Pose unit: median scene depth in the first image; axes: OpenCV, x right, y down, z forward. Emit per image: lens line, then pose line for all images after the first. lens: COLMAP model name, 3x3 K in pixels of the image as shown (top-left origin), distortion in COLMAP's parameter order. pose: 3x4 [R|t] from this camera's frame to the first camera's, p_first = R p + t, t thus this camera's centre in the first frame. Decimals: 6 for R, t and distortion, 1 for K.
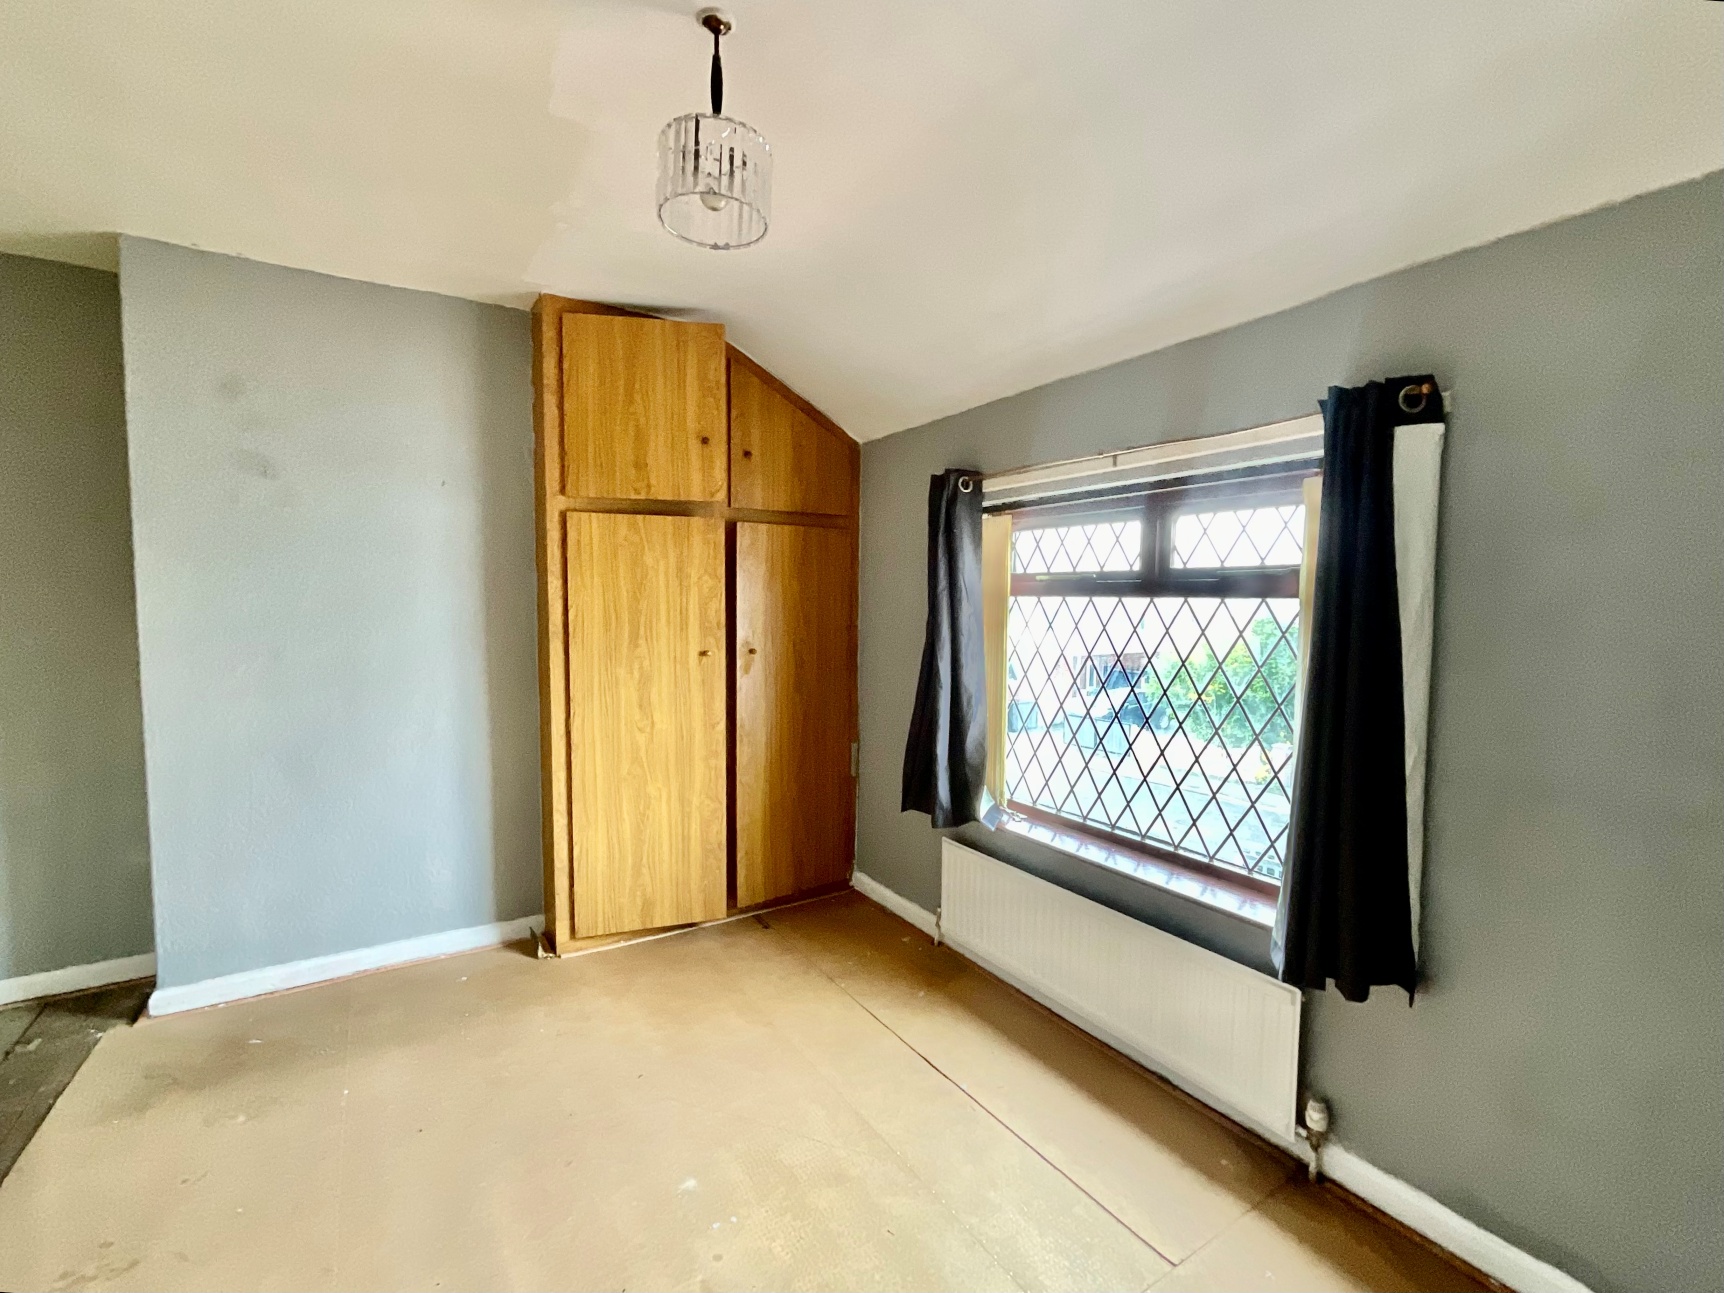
lens RADIAL K [[765.7, 0, 857.4], [0, 765.7, 650.7], [0, 0, 1]] dist [-0.010442, 0.000409]
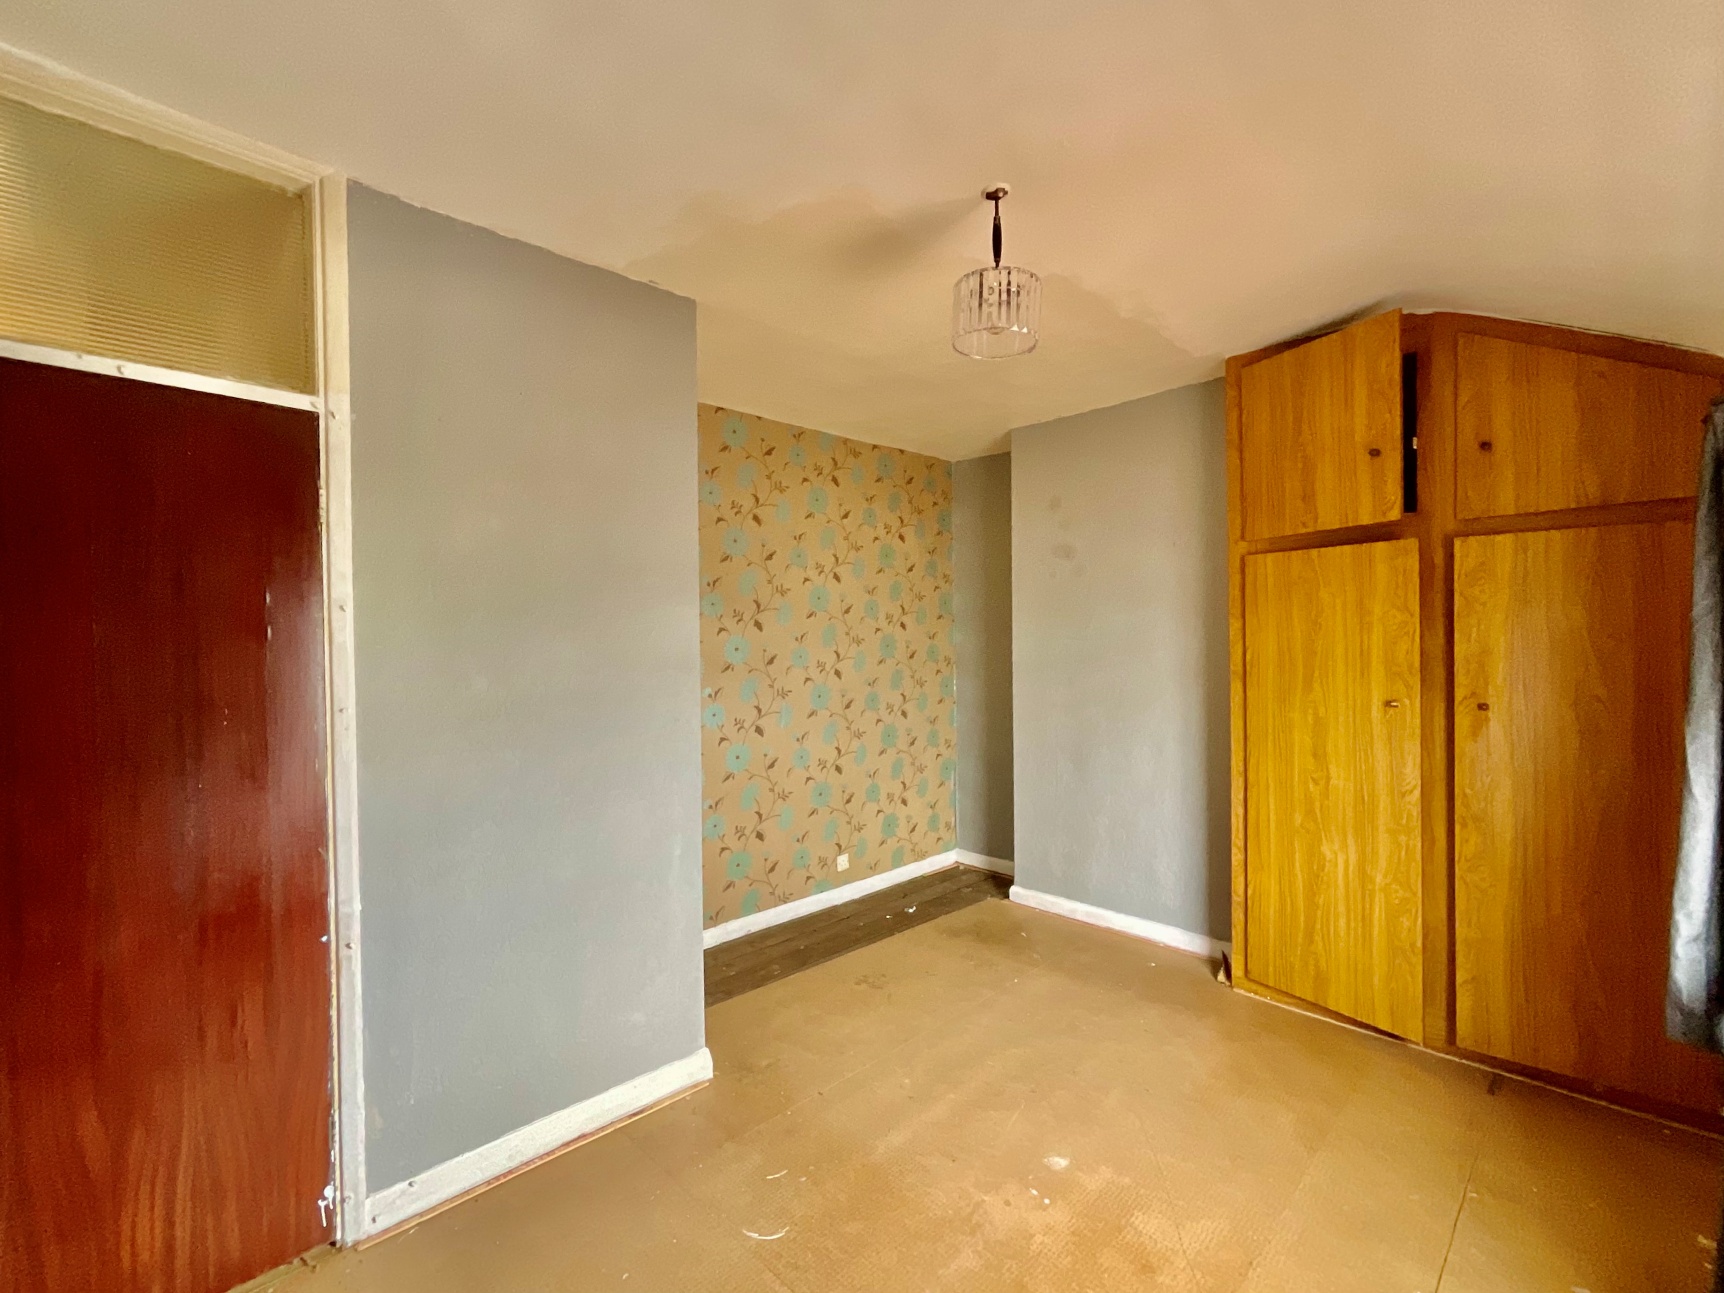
lens RADIAL K [[765.7, 0, 857.4], [0, 765.7, 650.7], [0, 0, 1]] dist [-0.010442, 0.000409]
pose [[0.195537, 0.003026, -0.980692, 0.514372], [-0.056201, 0.998386, -0.008125, -0.015155], [0.979085, 0.056705, 0.195392, 0.280527]]
